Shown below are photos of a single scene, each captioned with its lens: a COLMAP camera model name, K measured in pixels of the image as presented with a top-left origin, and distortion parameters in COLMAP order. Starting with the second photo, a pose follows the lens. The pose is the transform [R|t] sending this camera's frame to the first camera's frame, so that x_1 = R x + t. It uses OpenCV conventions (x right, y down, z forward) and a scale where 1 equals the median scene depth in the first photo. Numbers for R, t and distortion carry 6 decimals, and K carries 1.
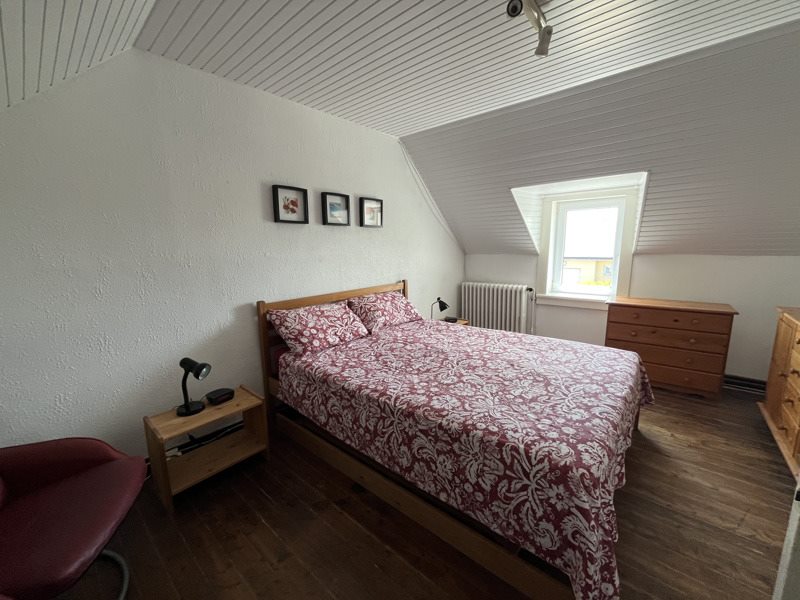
lens RADIAL K [[323.1, 0, 398.8], [0, 323.1, 299.1], [0, 0, 1]] dist [-0.001348, 0.000123]
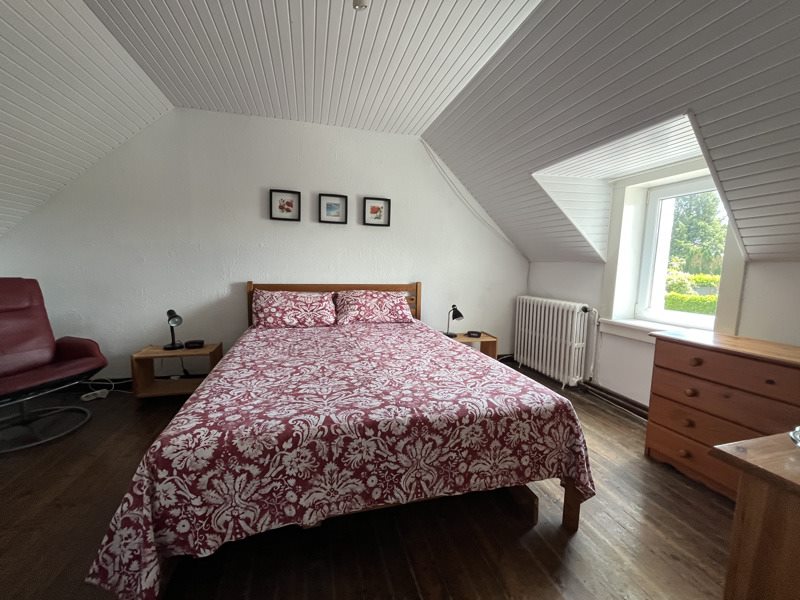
lens RADIAL K [[323.1, 0, 398.8], [0, 323.1, 299.1], [0, 0, 1]] dist [-0.001348, 0.000123]
pose [[0.831370, 0.097202, -0.547152, 0.710285], [-0.129133, 0.991424, -0.020083, 0.024395], [0.540507, 0.087352, 0.836792, 0.252733]]
